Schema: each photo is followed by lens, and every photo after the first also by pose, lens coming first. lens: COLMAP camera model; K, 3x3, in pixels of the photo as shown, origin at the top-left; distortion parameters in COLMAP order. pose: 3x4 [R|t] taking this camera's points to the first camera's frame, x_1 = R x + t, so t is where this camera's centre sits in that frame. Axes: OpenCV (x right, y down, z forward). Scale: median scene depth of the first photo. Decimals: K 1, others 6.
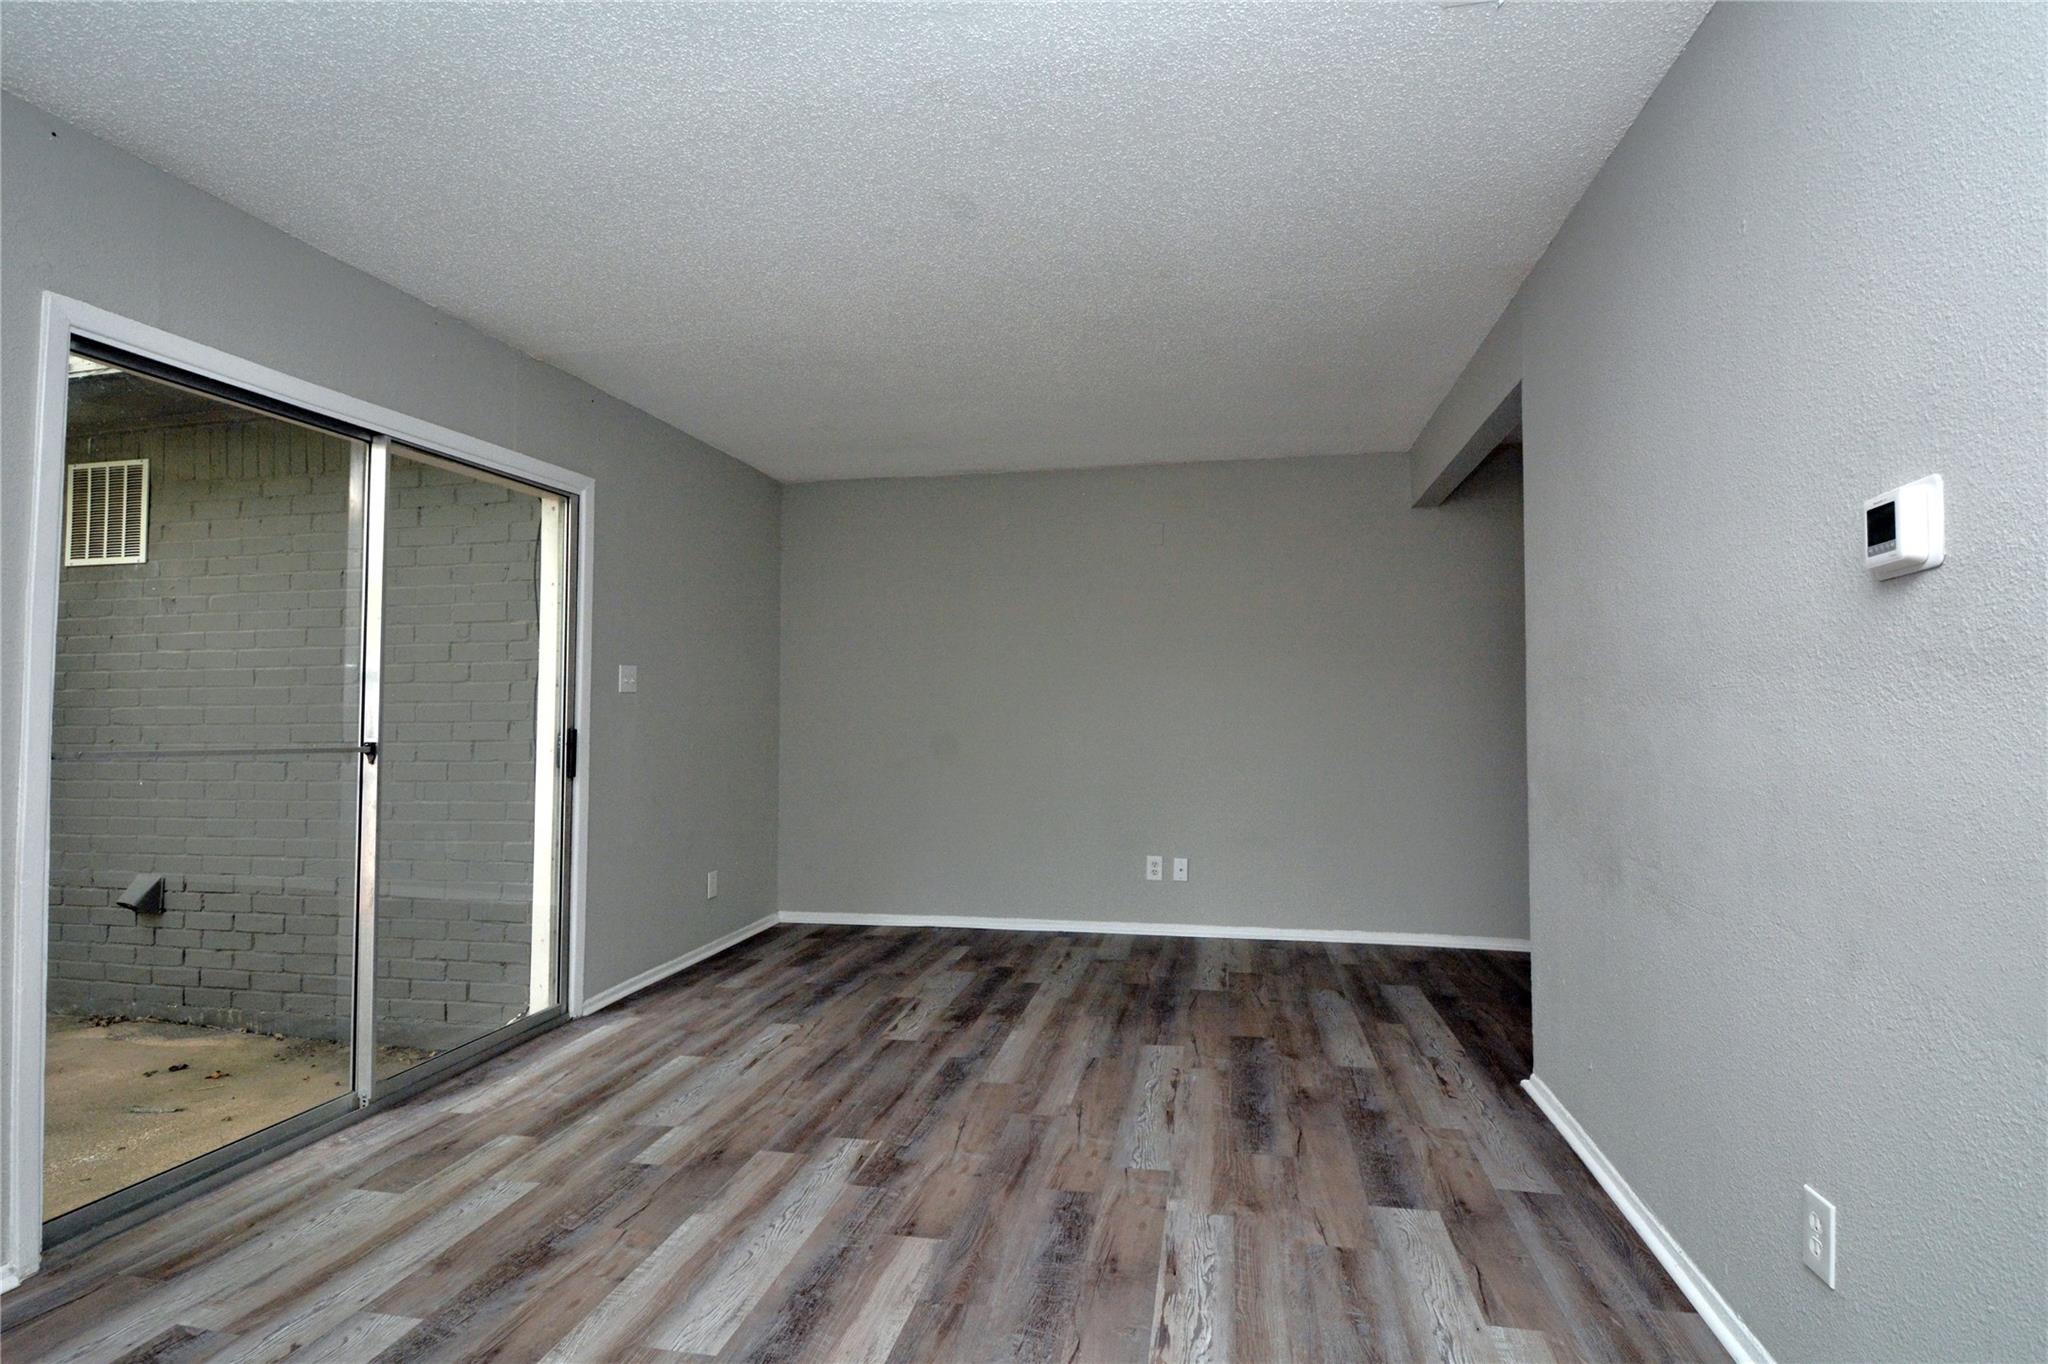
lens RADIAL K [[997.1, 0, 1013.0], [0, 997.1, 677.6], [0, 0, 1]] dist [0.016079, -0.023254]
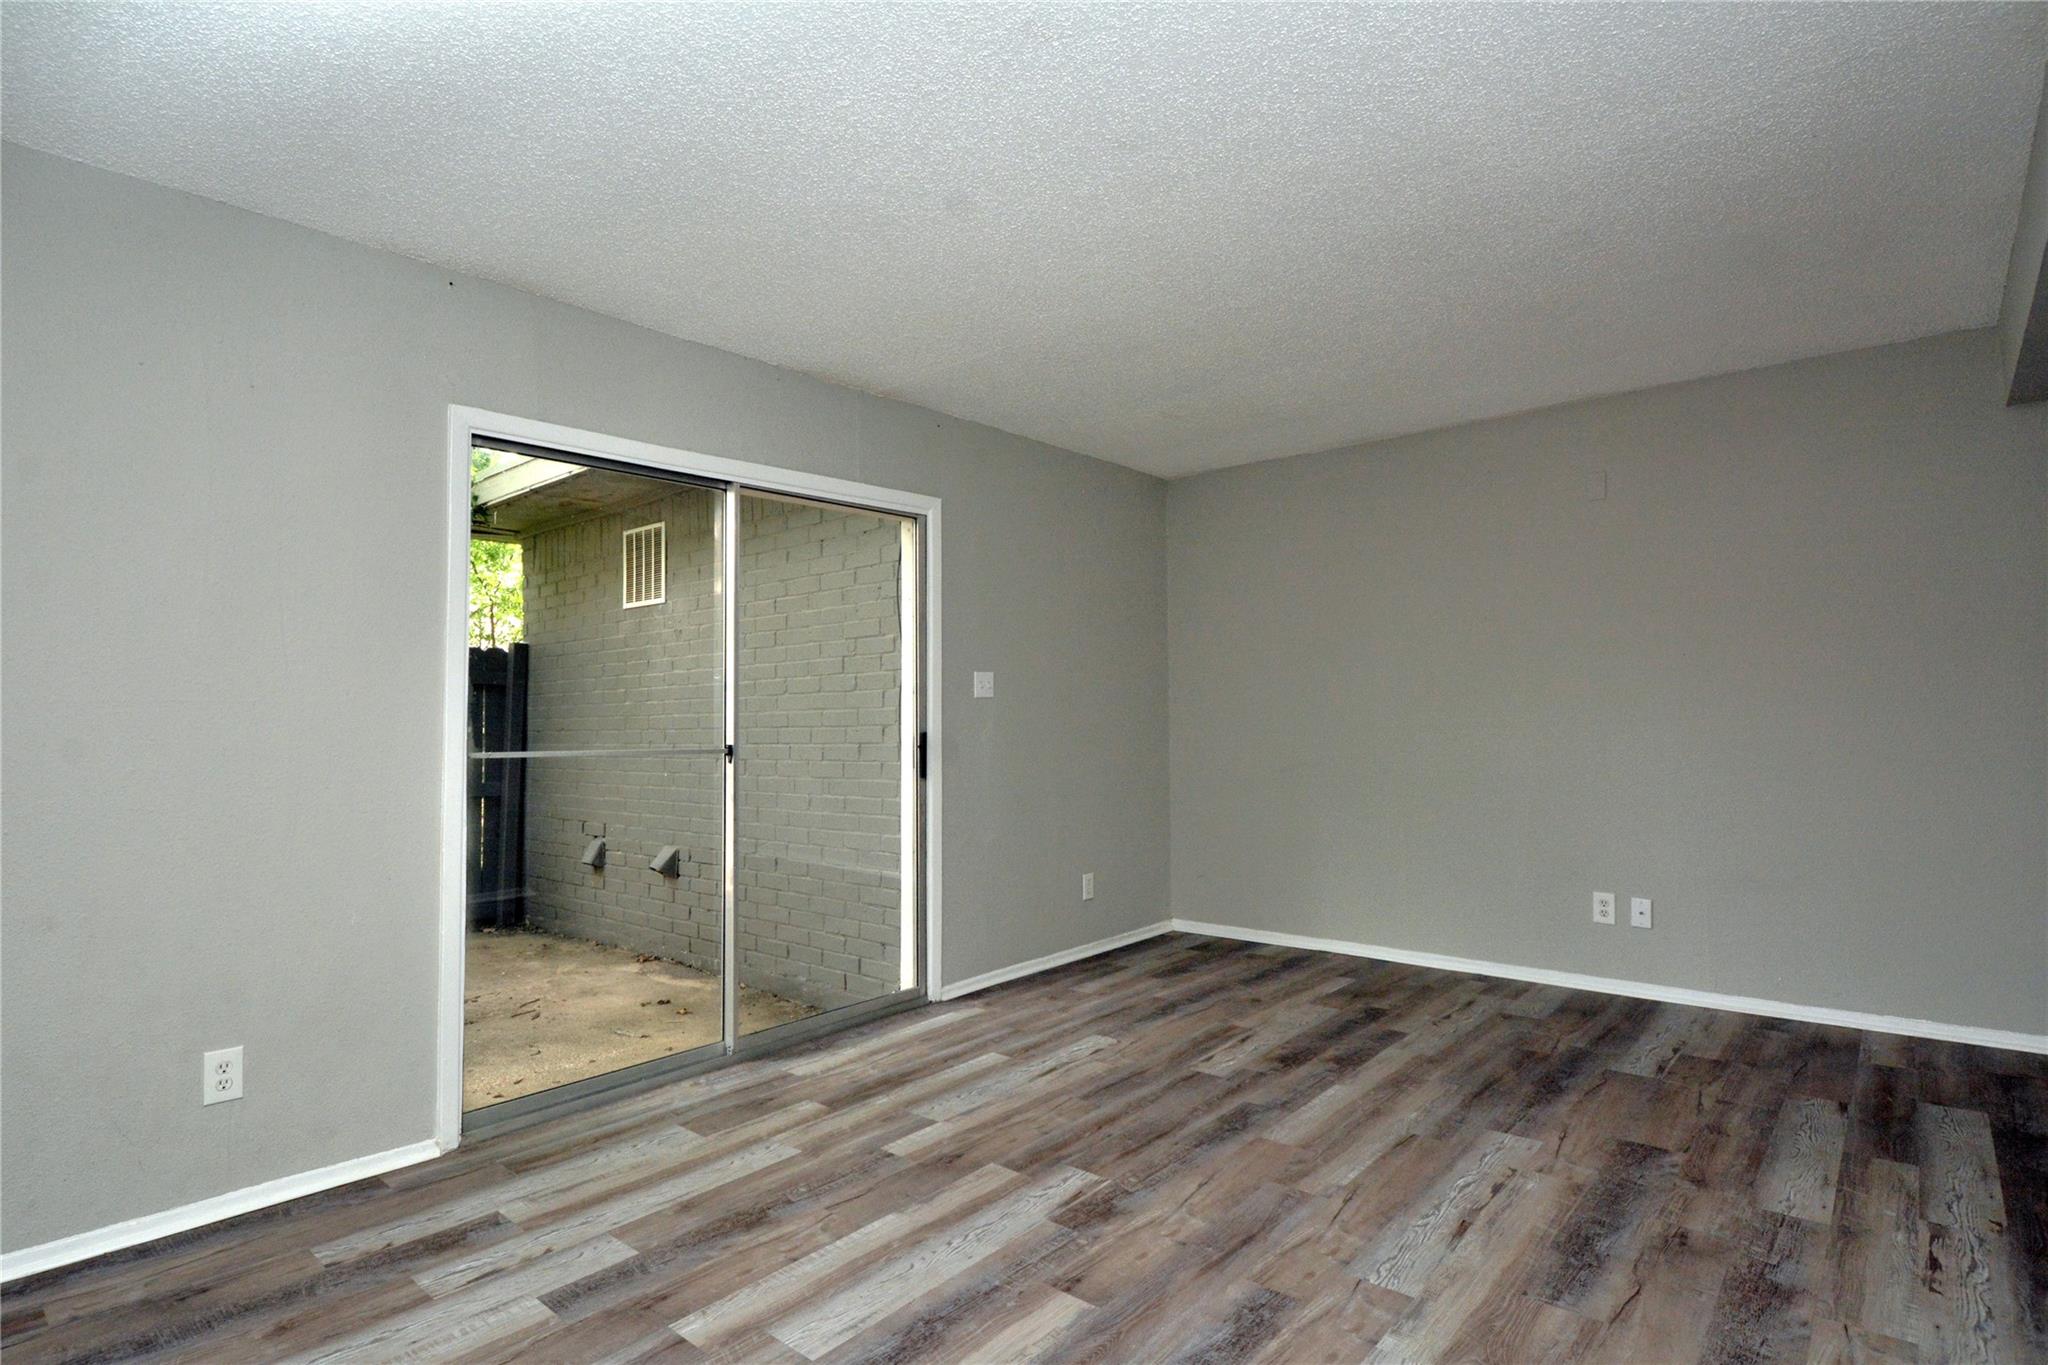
lens RADIAL K [[1009.6, 0, 1026.9], [0, 1009.6, 677.9], [0, 0, 1]] dist [0.018911, -0.027290]
pose [[0.871699, -0.025937, -0.489355, 0.238663], [0.026236, 0.999636, -0.006248, 0.002443], [0.489339, -0.007393, 0.872062, 0.130339]]
